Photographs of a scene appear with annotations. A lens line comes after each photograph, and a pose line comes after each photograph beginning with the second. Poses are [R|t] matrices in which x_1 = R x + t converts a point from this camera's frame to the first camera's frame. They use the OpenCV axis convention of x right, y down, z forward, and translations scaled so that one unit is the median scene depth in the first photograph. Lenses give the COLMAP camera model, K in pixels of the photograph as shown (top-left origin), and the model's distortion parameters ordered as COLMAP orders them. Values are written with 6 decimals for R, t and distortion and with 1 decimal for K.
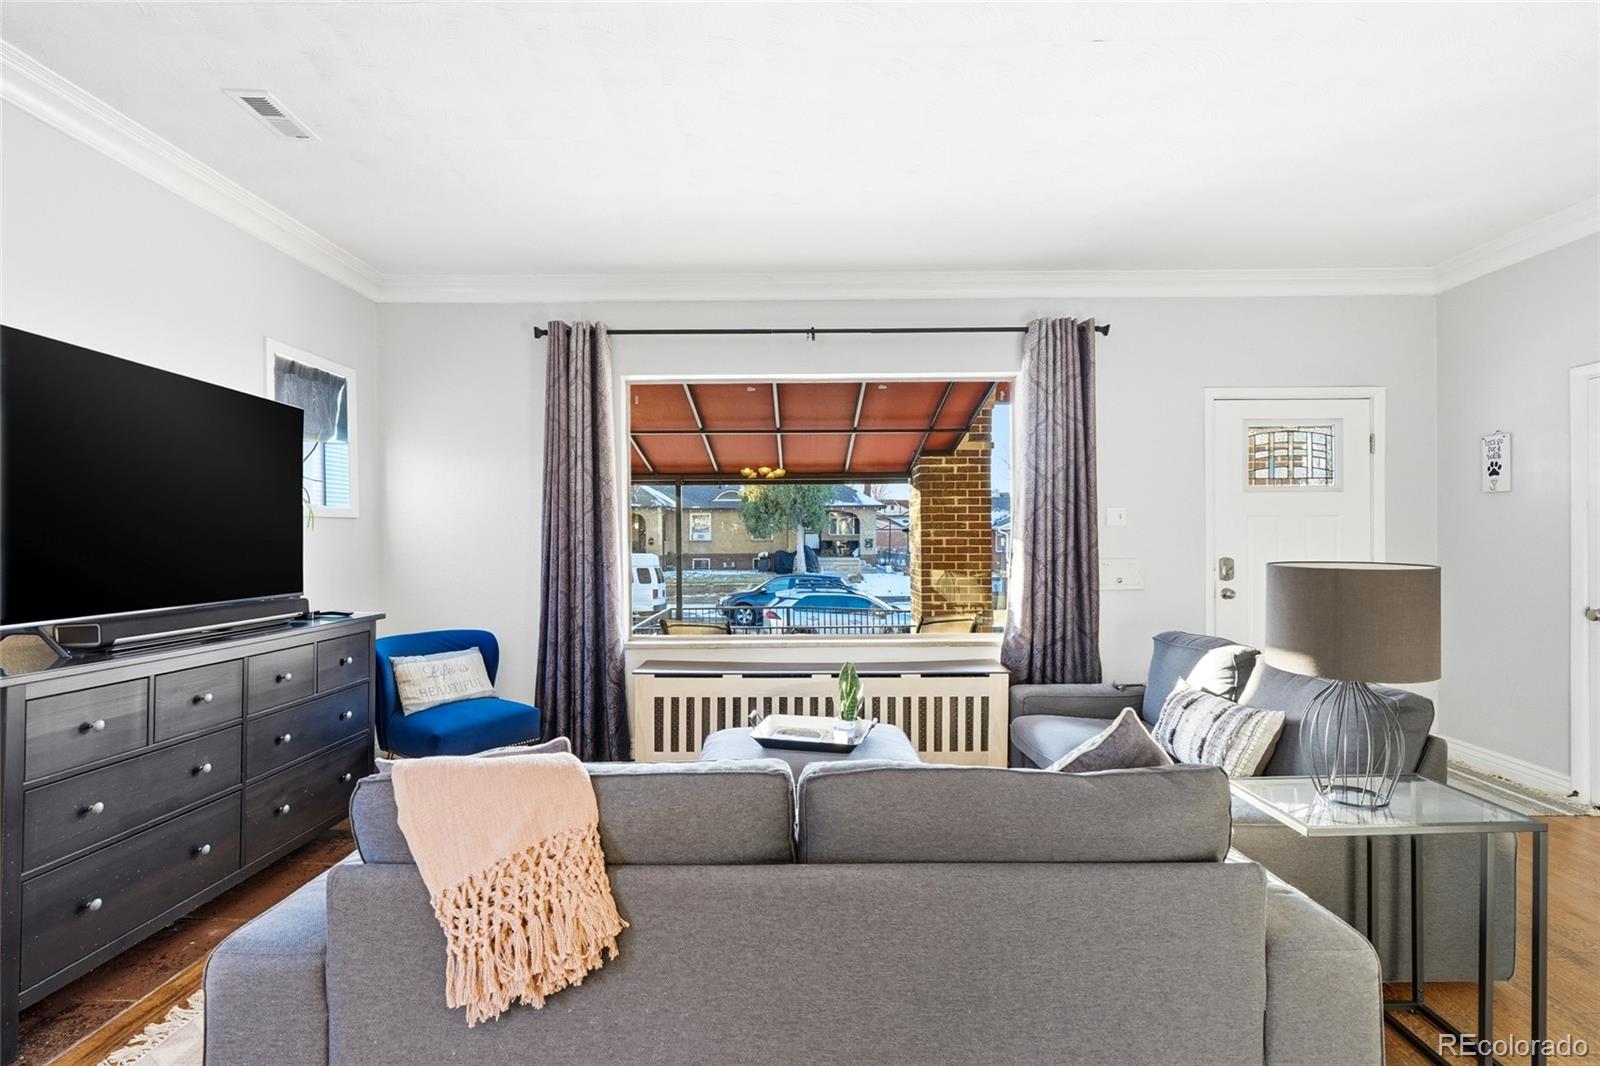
lens RADIAL K [[719.8, 0, 794.8], [0, 719.8, 536.2], [0, 0, 1]] dist [-0.002893, -0.000194]
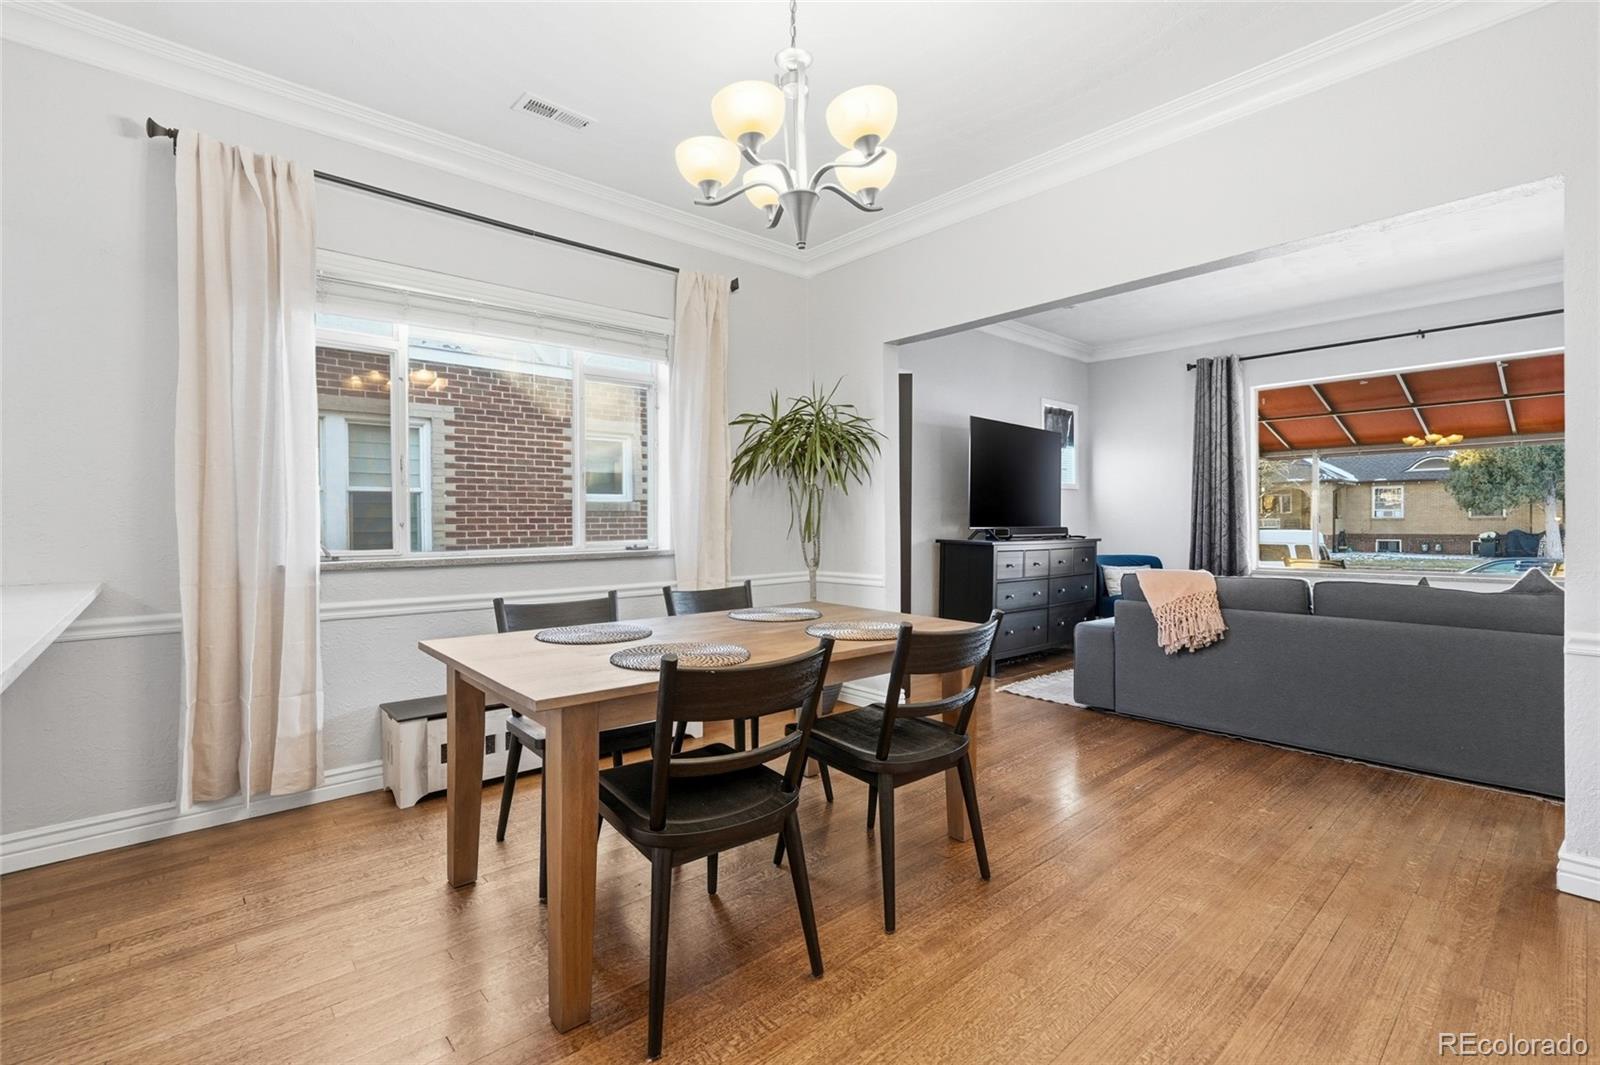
lens RADIAL K [[706.6, 0, 799.2], [0, 706.6, 523.5], [0, 0, 1]] dist [-0.001141, -0.000097]
pose [[0.666622, 0.005835, -0.745373, 0.225921], [-0.000105, 0.999970, 0.007733, 0.045154], [0.745396, -0.005077, 0.666603, -0.663968]]
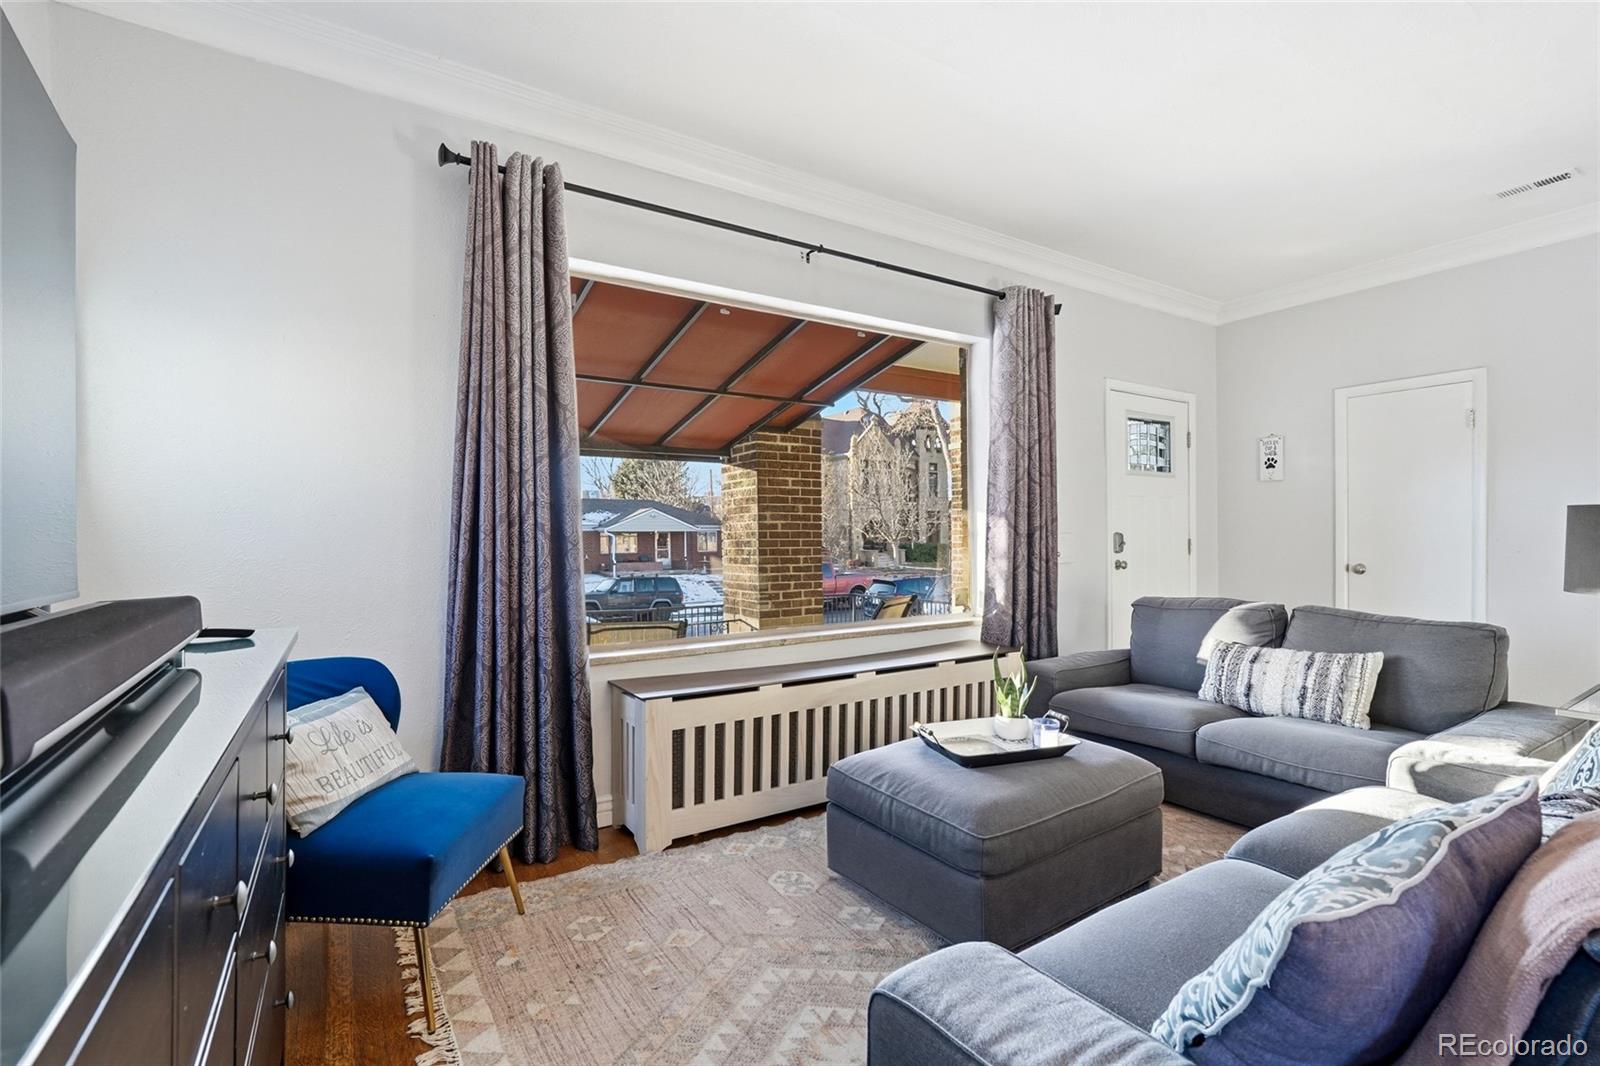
lens RADIAL K [[719.8, 0, 794.8], [0, 719.8, 536.2], [0, 0, 1]] dist [-0.002893, -0.000194]
pose [[0.844136, -0.000685, 0.536129, -0.439173], [0.003400, 0.999986, -0.004076, 0.040025], [-0.536119, 0.005263, 0.844126, 0.340706]]
